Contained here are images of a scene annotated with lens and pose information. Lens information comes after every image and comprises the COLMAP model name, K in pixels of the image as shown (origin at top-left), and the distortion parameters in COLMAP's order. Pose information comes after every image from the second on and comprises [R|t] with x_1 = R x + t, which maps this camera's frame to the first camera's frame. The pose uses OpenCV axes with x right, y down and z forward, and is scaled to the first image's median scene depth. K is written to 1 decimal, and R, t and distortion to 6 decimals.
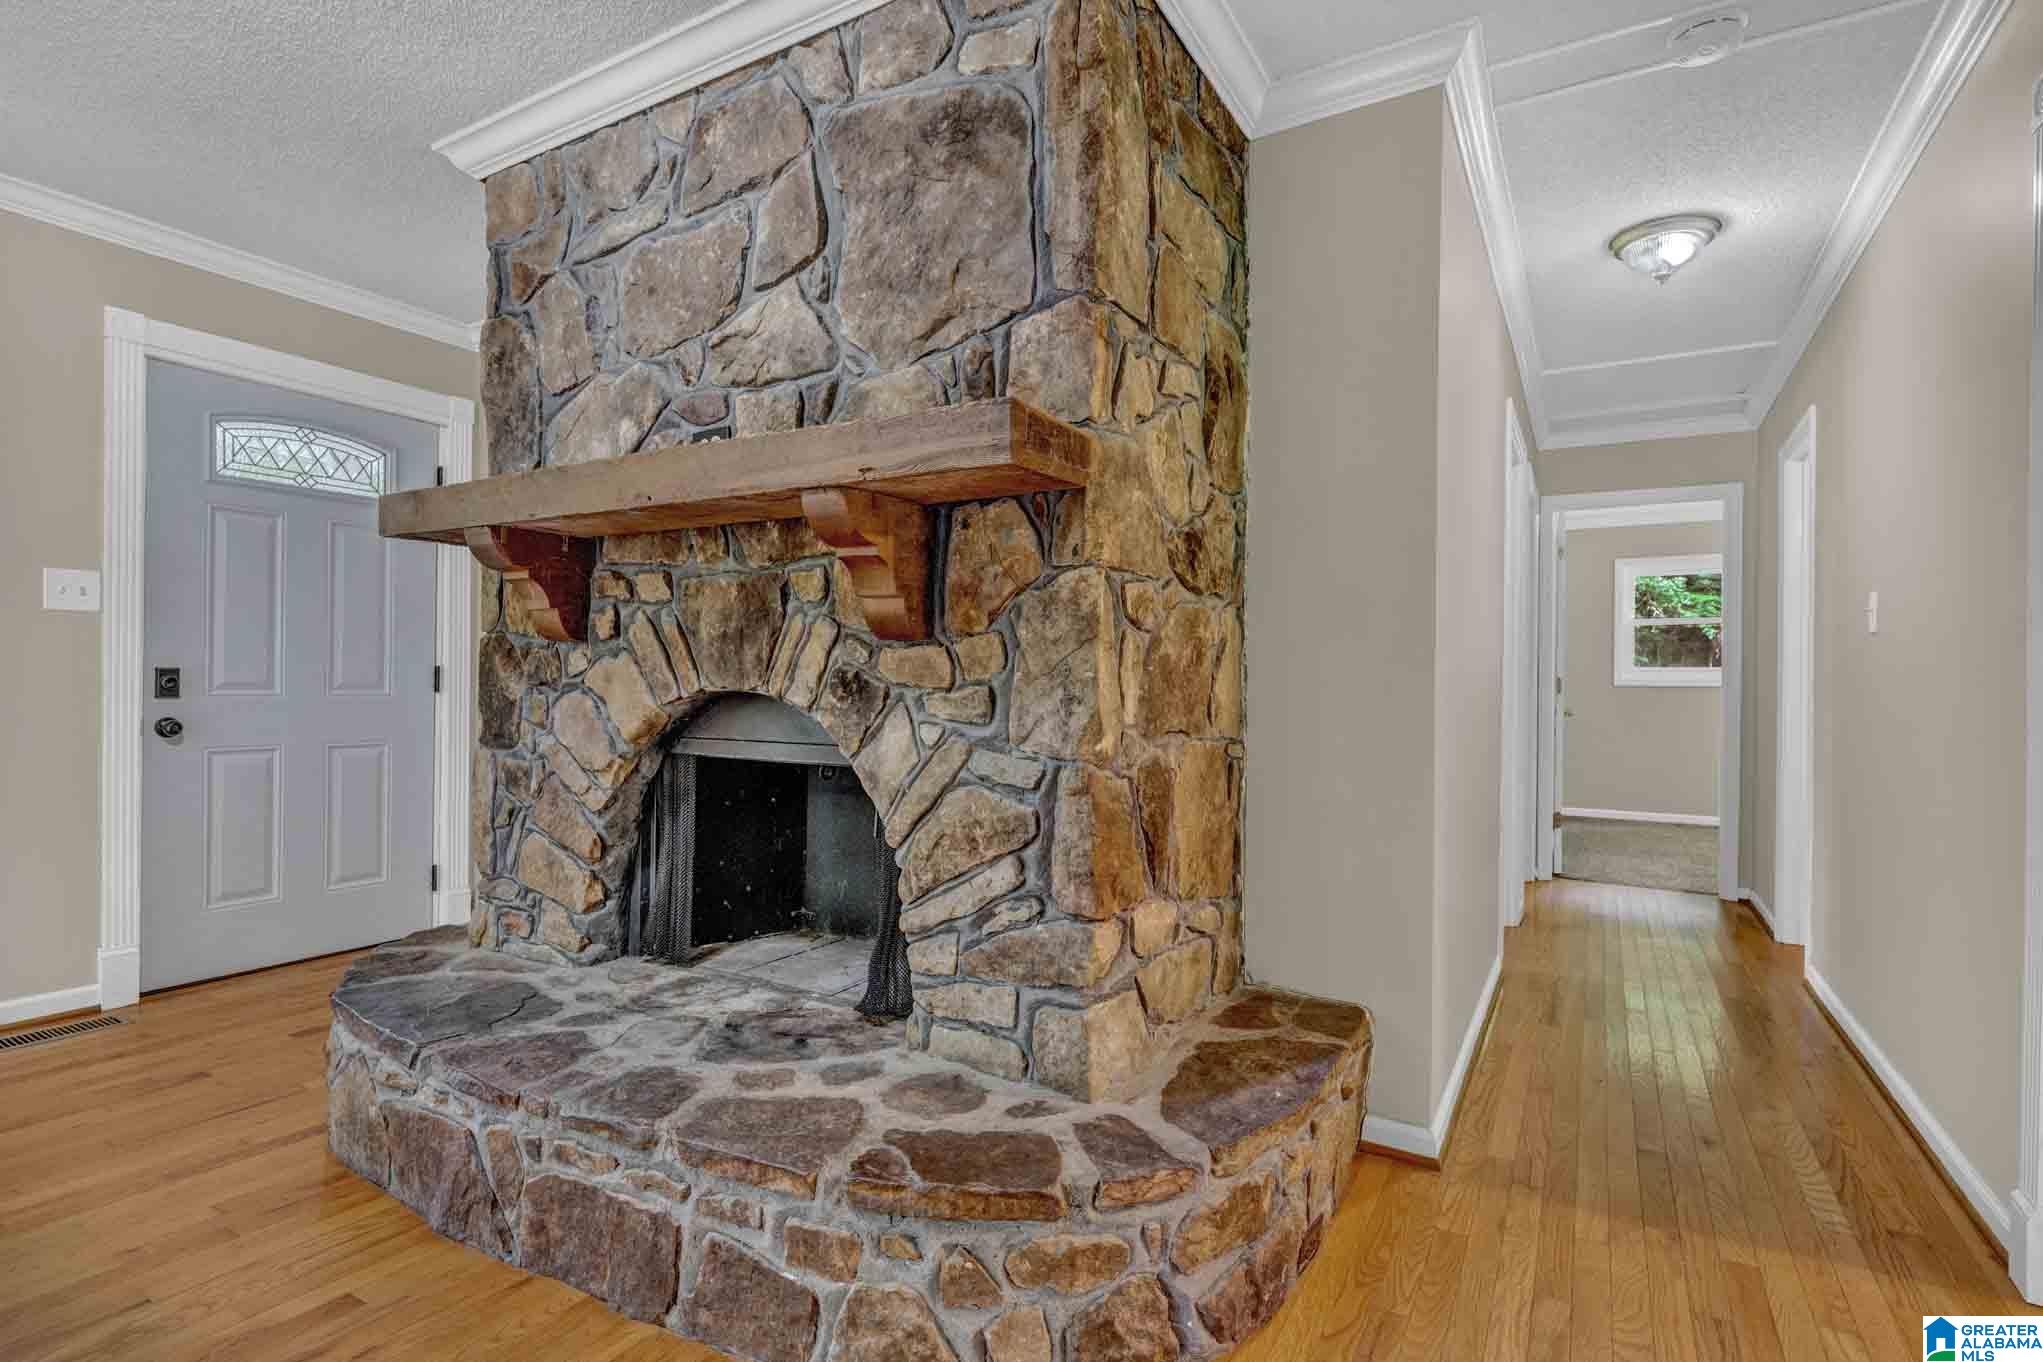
lens RADIAL K [[978.3, 0, 1023.7], [0, 978.3, 688.1], [0, 0, 1]] dist [-0.000724, -0.000666]
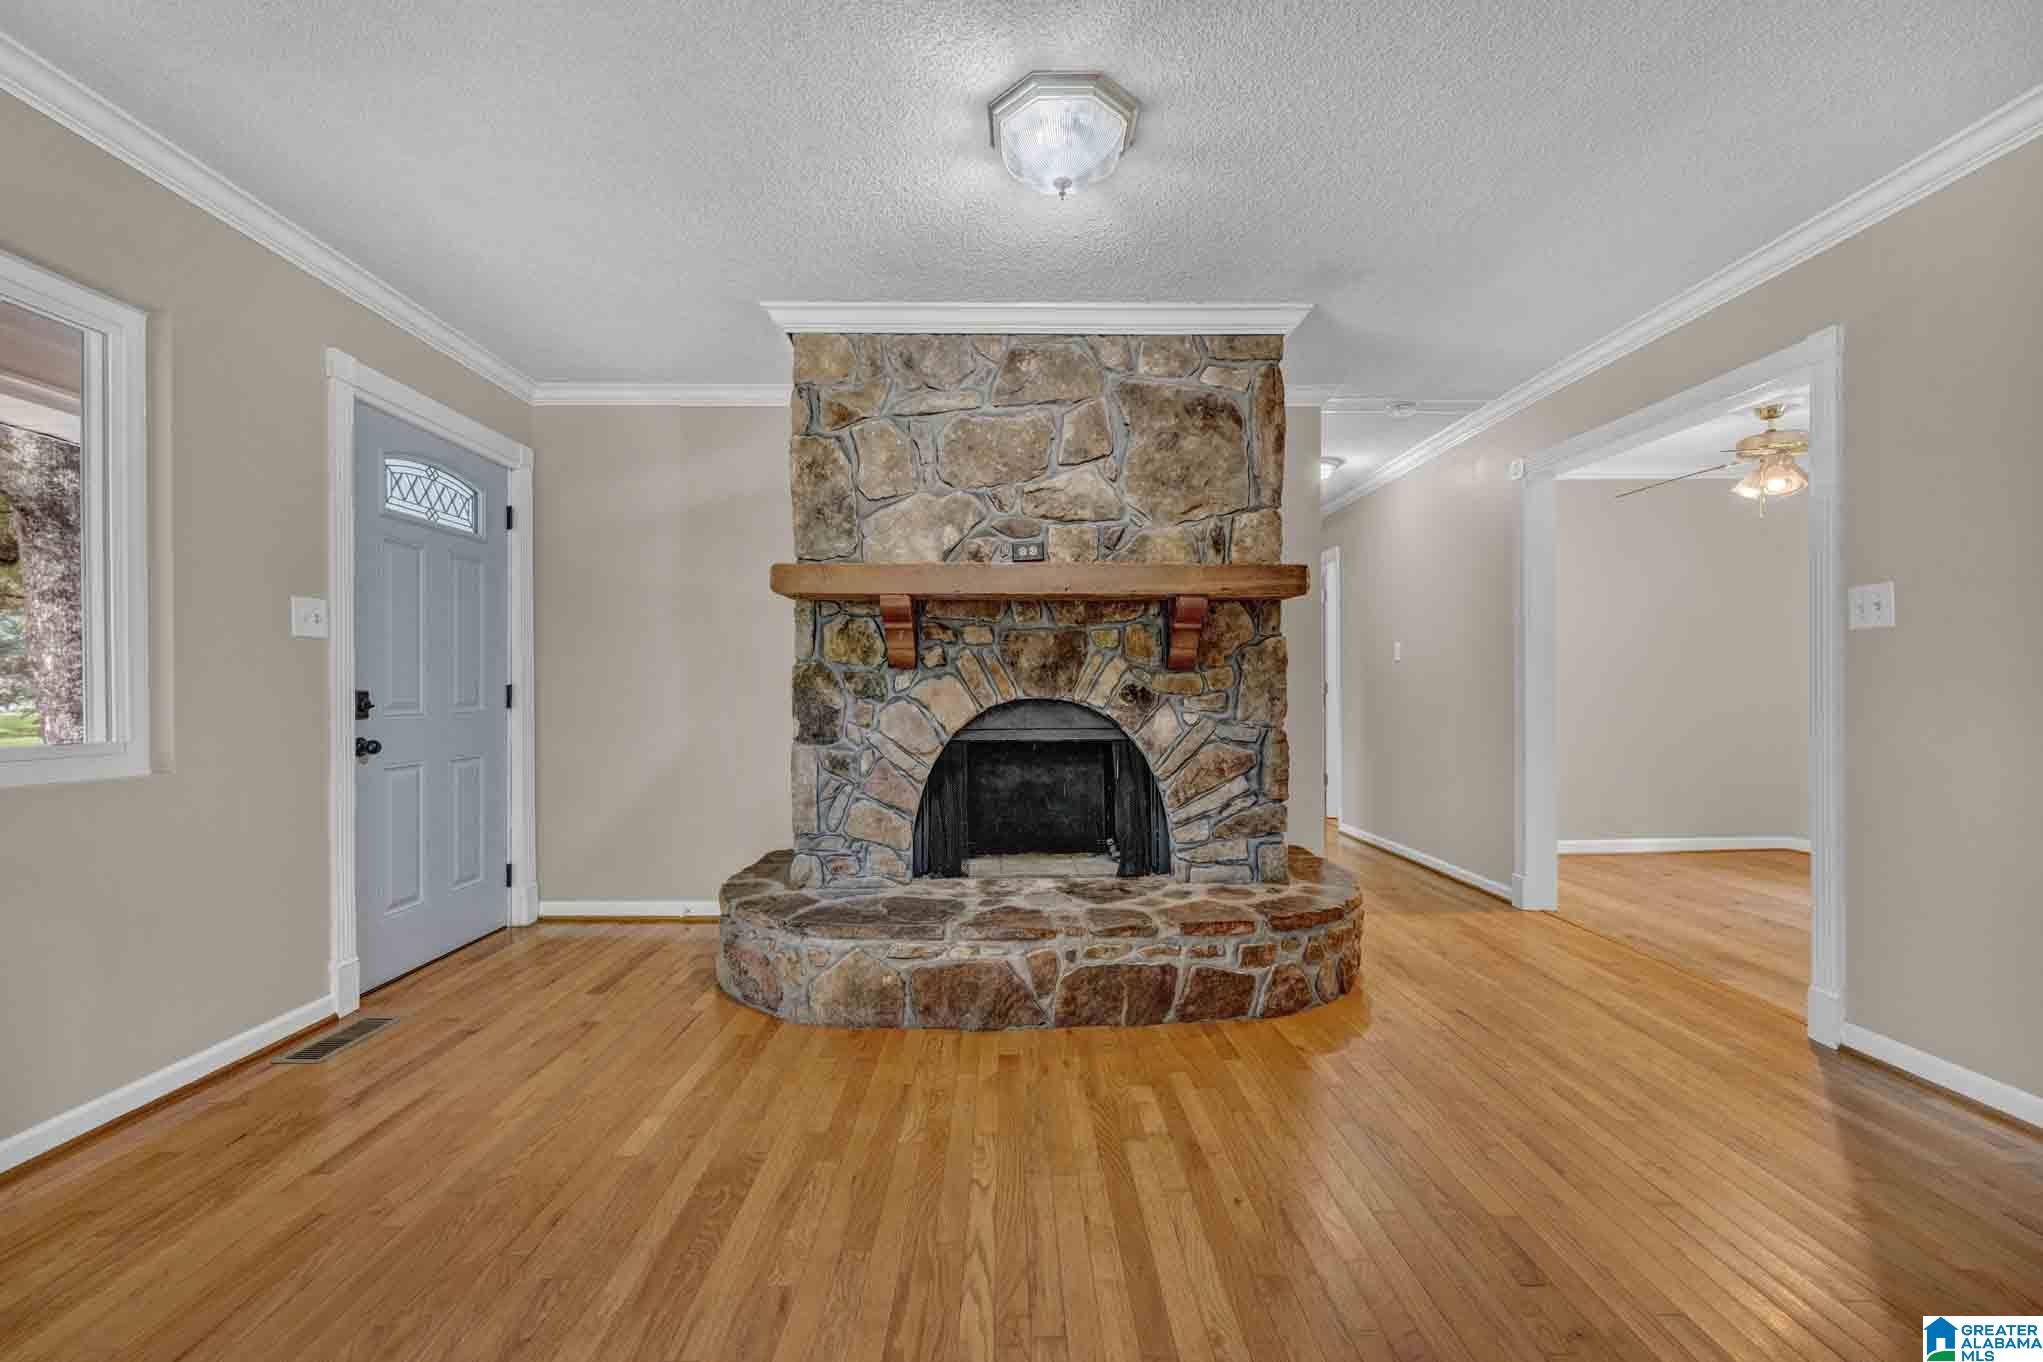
lens RADIAL K [[838.9, 0, 1018.4], [0, 838.9, 686.6], [0, 0, 1]] dist [0.000404, -0.000491]
pose [[0.853009, -0.016460, 0.521637, -1.057724], [0.017451, 0.999843, 0.003012, -0.022293], [-0.521605, 0.006534, 0.853162, -0.204547]]
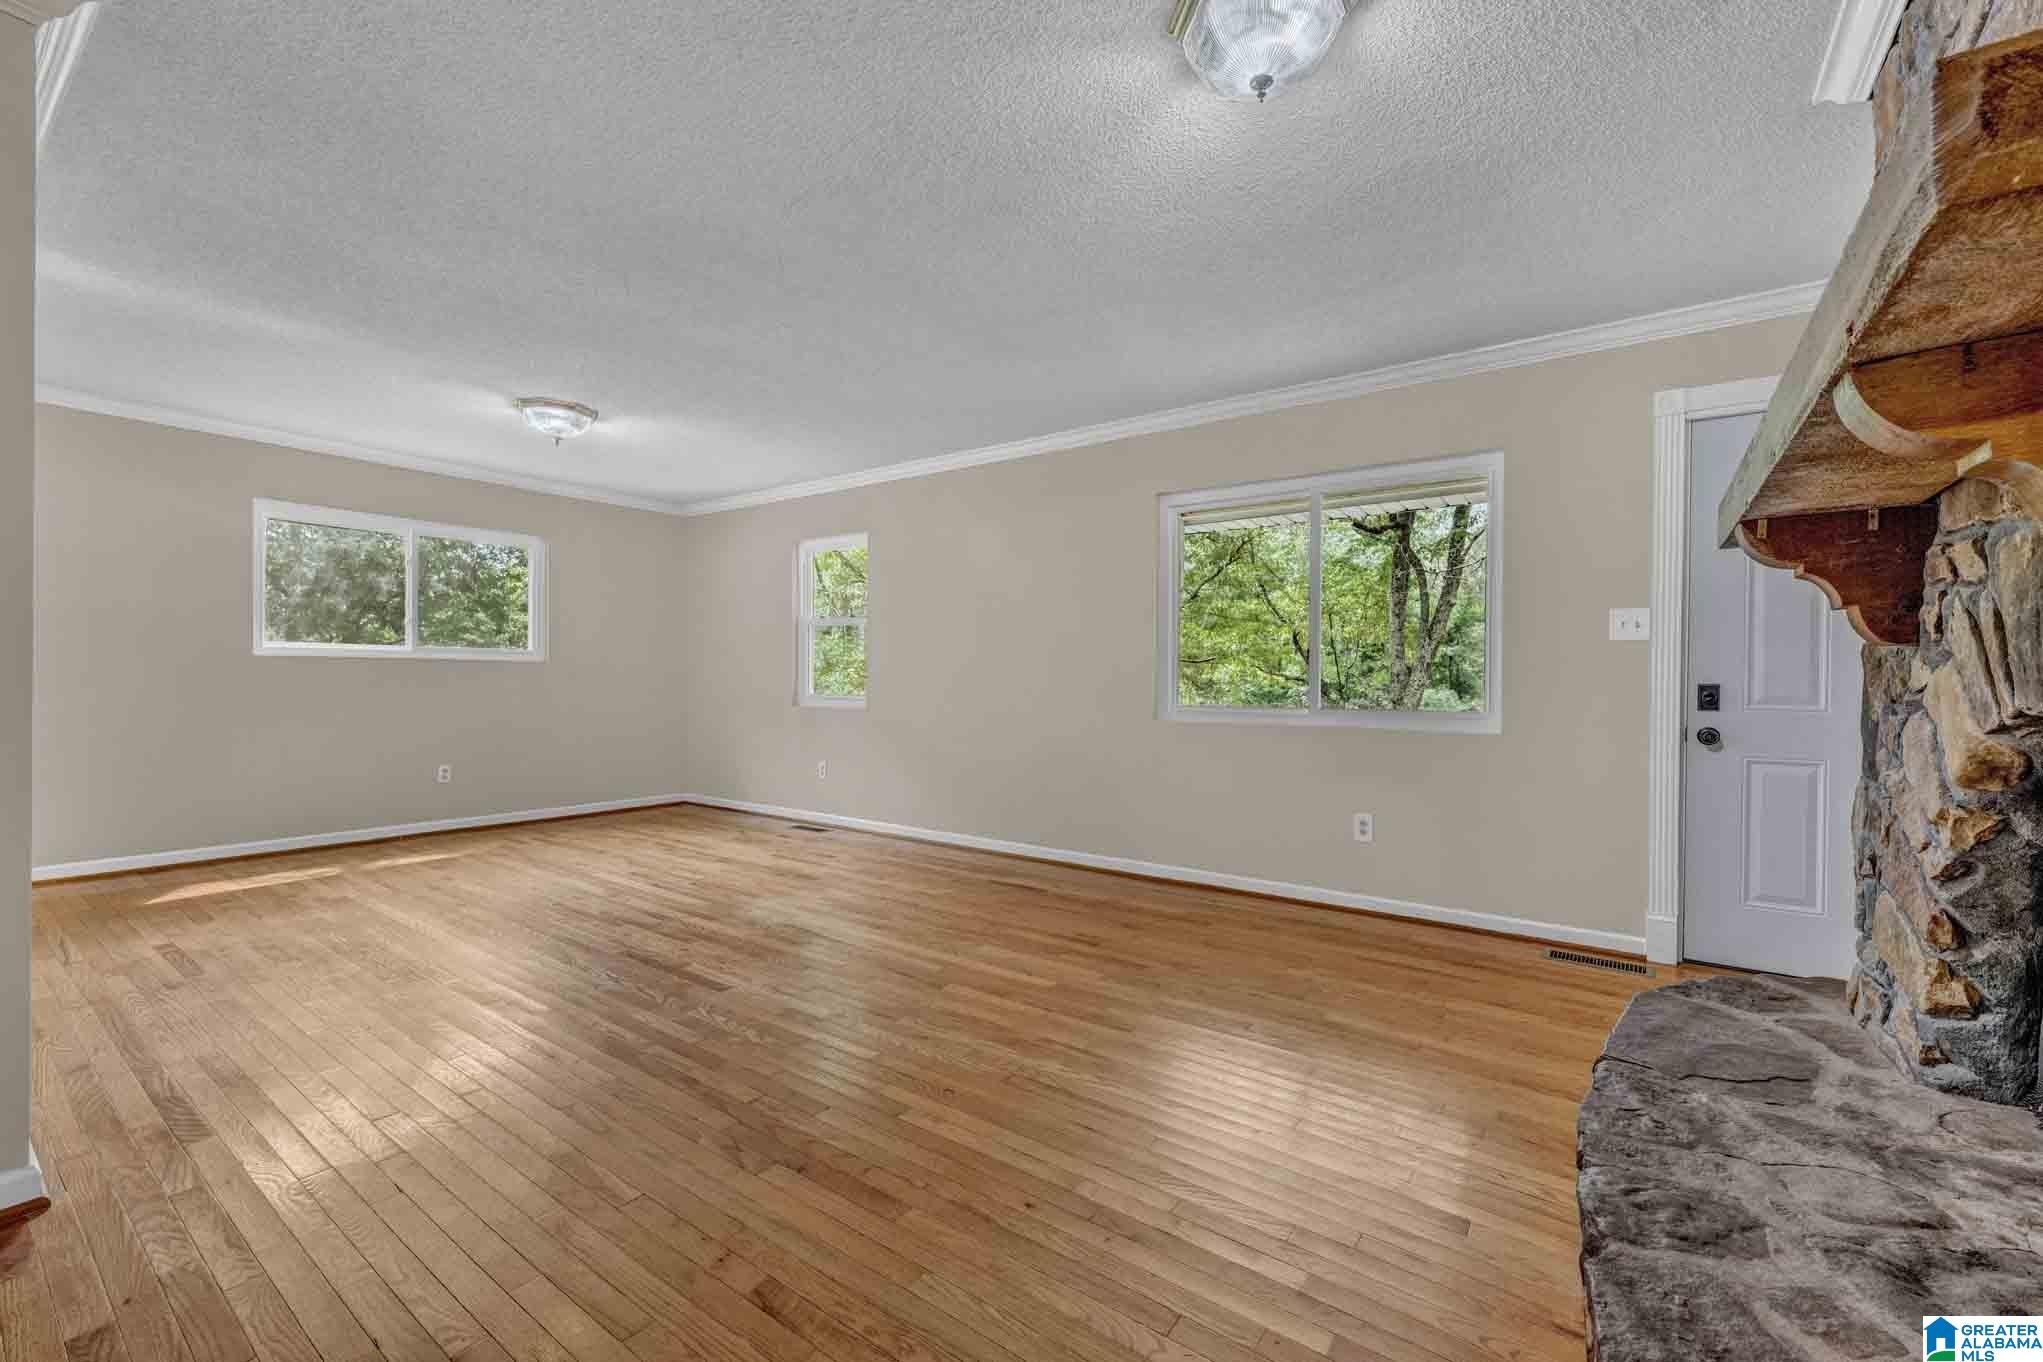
lens RADIAL K [[838.9, 0, 1020.2], [0, 838.9, 688.9], [0, 0, 1]] dist [0.000404, -0.000491]
pose [[-0.097522, -0.002911, -0.995229, 0.265558], [-0.012930, 0.999915, -0.001657, -0.004549], [0.995149, 0.012707, -0.097551, 0.413507]]
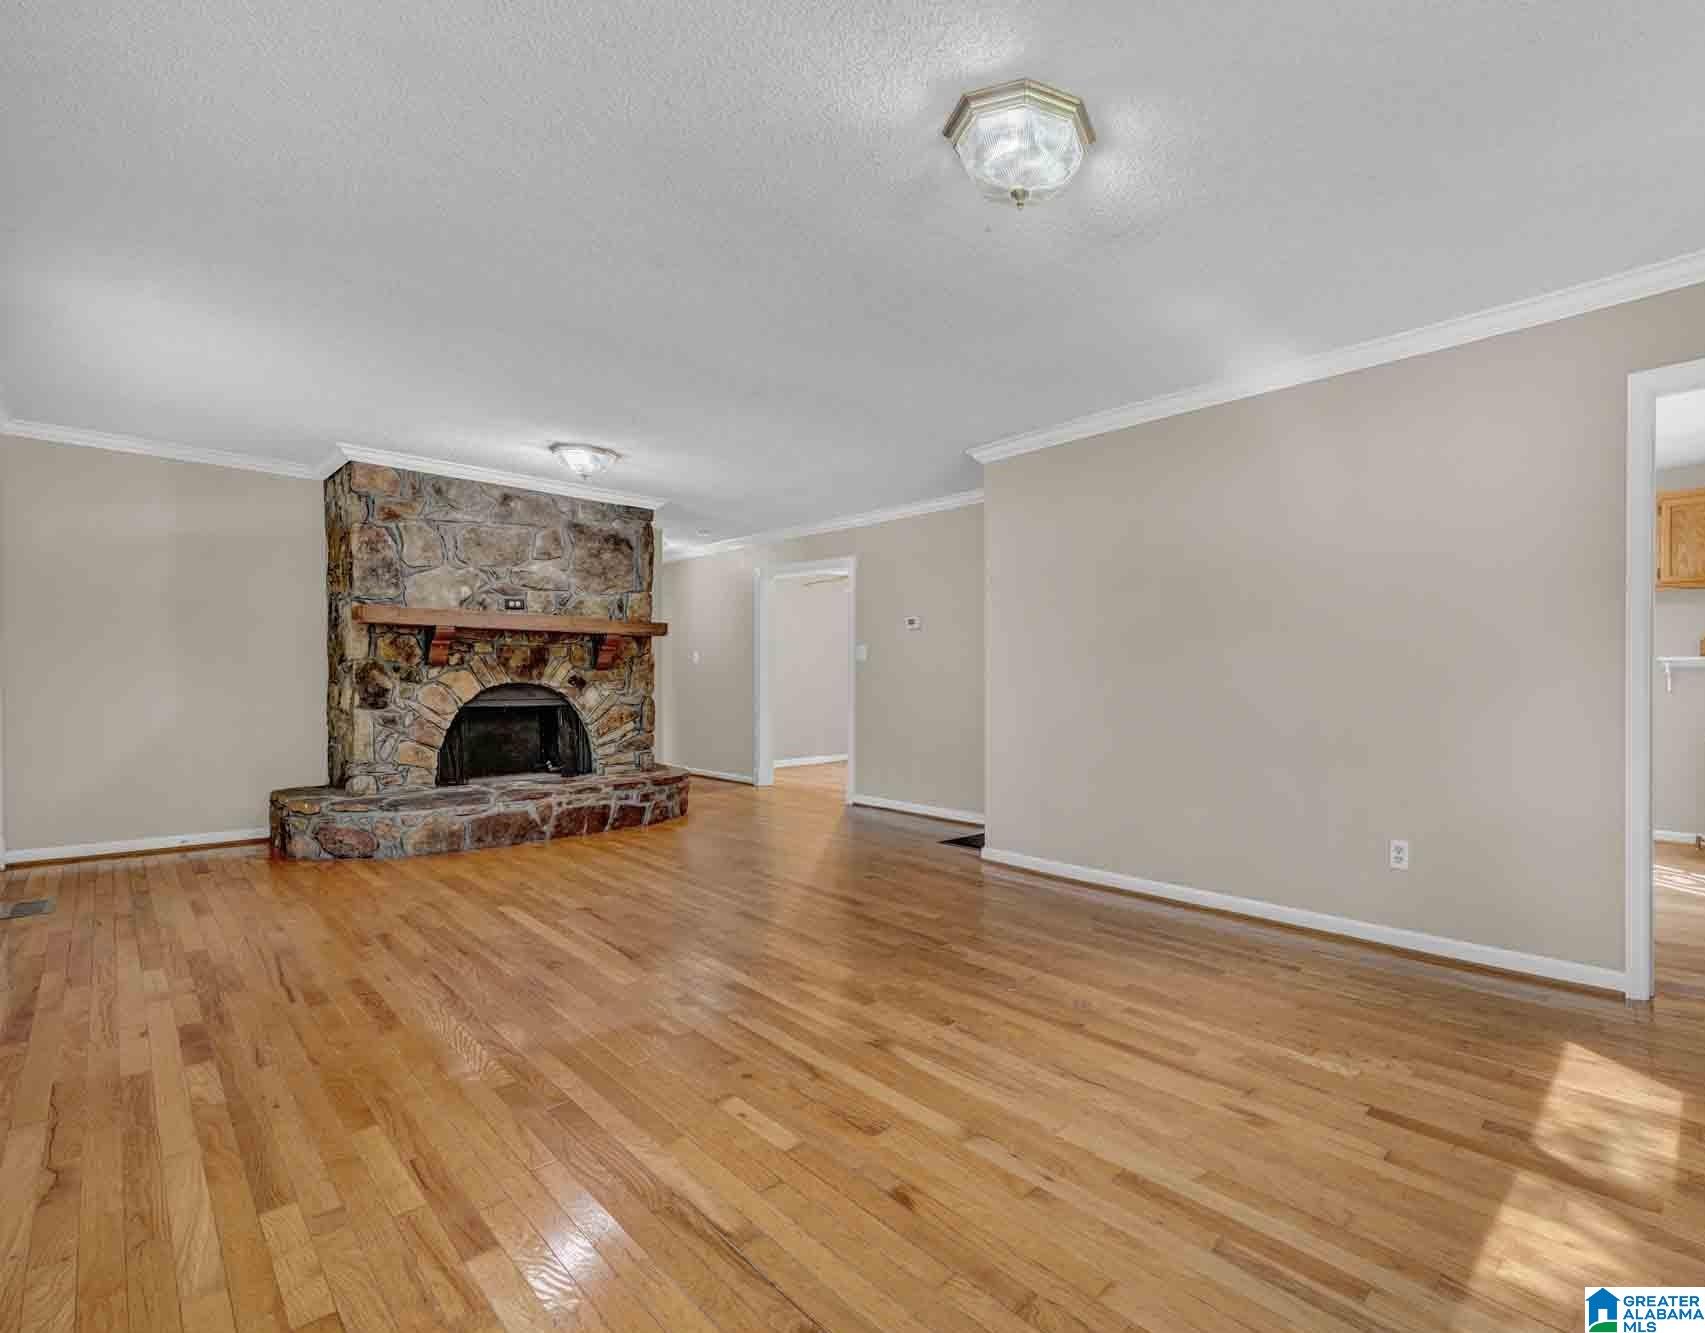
lens RADIAL K [[808.4, 0, 1018.2], [0, 808.4, 687.5], [0, 0, 1]] dist [0.003268, 0.000652]
pose [[0.187831, -0.022632, 0.981941, -2.487765], [0.000545, 0.999737, 0.022938, -0.040389], [-0.982201, -0.003773, 0.187794, -1.027302]]
